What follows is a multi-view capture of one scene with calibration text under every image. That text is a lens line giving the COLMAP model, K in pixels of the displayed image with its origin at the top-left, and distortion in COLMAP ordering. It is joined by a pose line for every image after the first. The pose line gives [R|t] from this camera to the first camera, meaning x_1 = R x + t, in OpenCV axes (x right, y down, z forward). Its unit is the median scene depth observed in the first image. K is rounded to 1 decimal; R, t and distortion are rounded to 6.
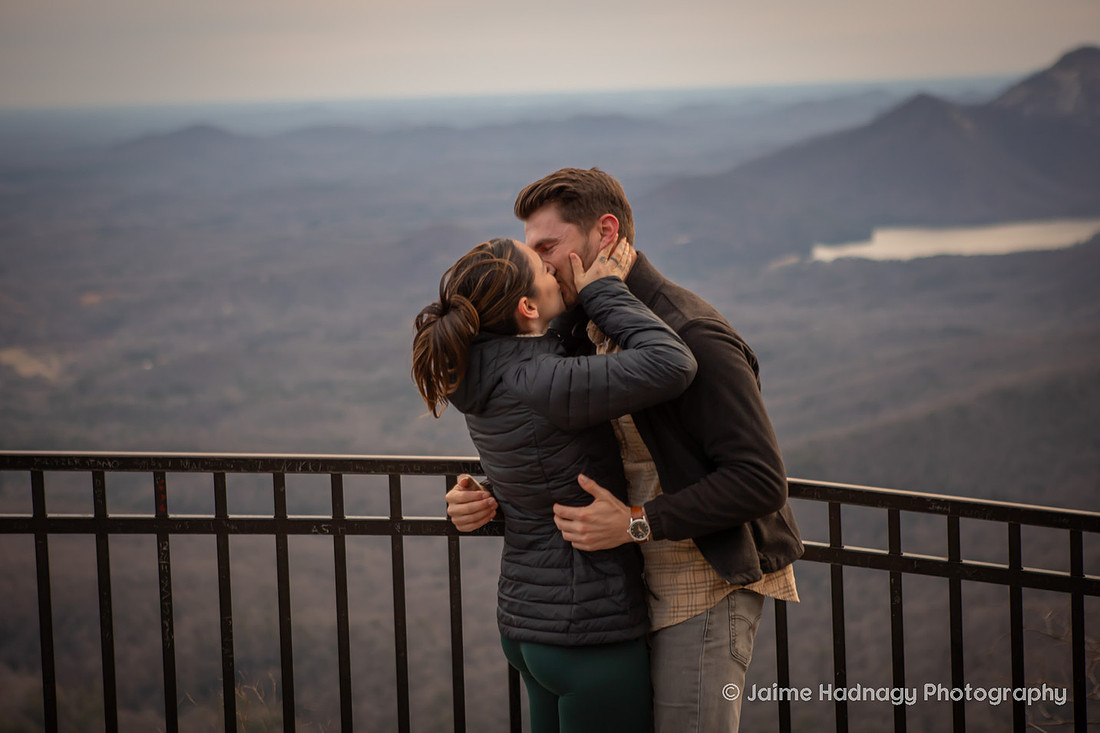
lens RADIAL K [[2094.1, 0, 550.0], [0, 2094.1, 366.5], [0, 0, 1]] dist [0.190295, -0.085739]
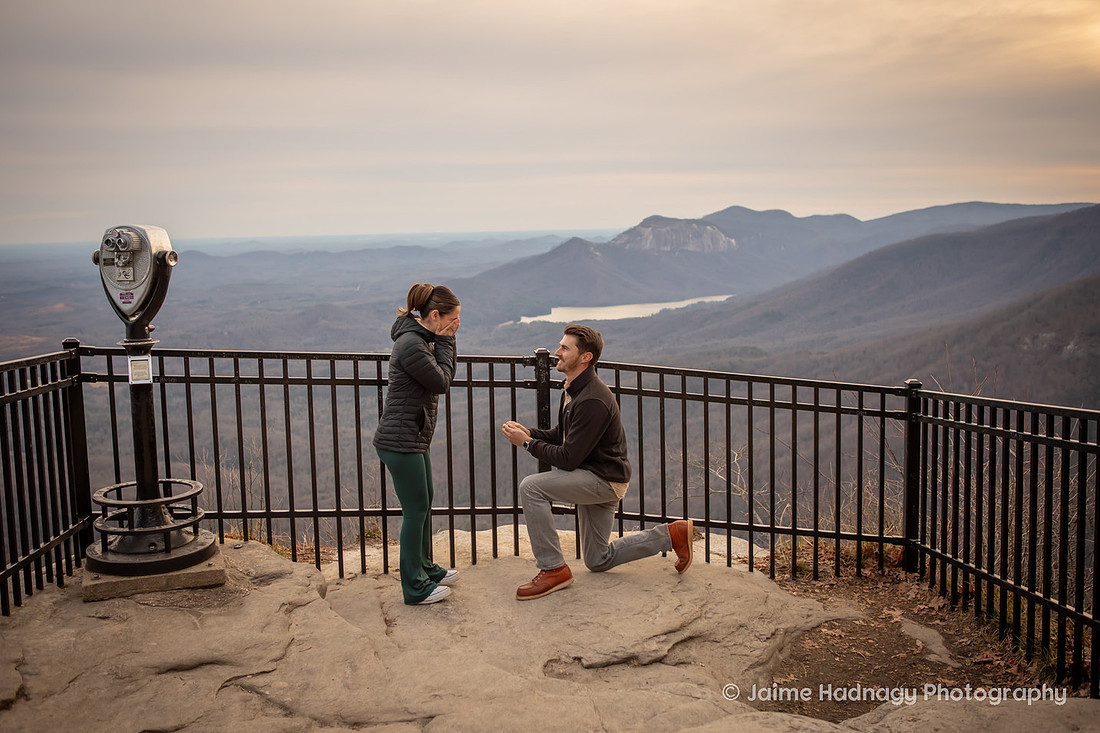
lens RADIAL K [[1111.0, 0, 553.1], [0, 1111.0, 367.1], [0, 0, 1]] dist [-0.086755, 0.141117]
pose [[0.988173, -0.006896, 0.153191, -0.181359], [0.008627, 0.999906, -0.010636, 0.072678], [-0.153103, 0.011832, 0.988139, -0.344521]]
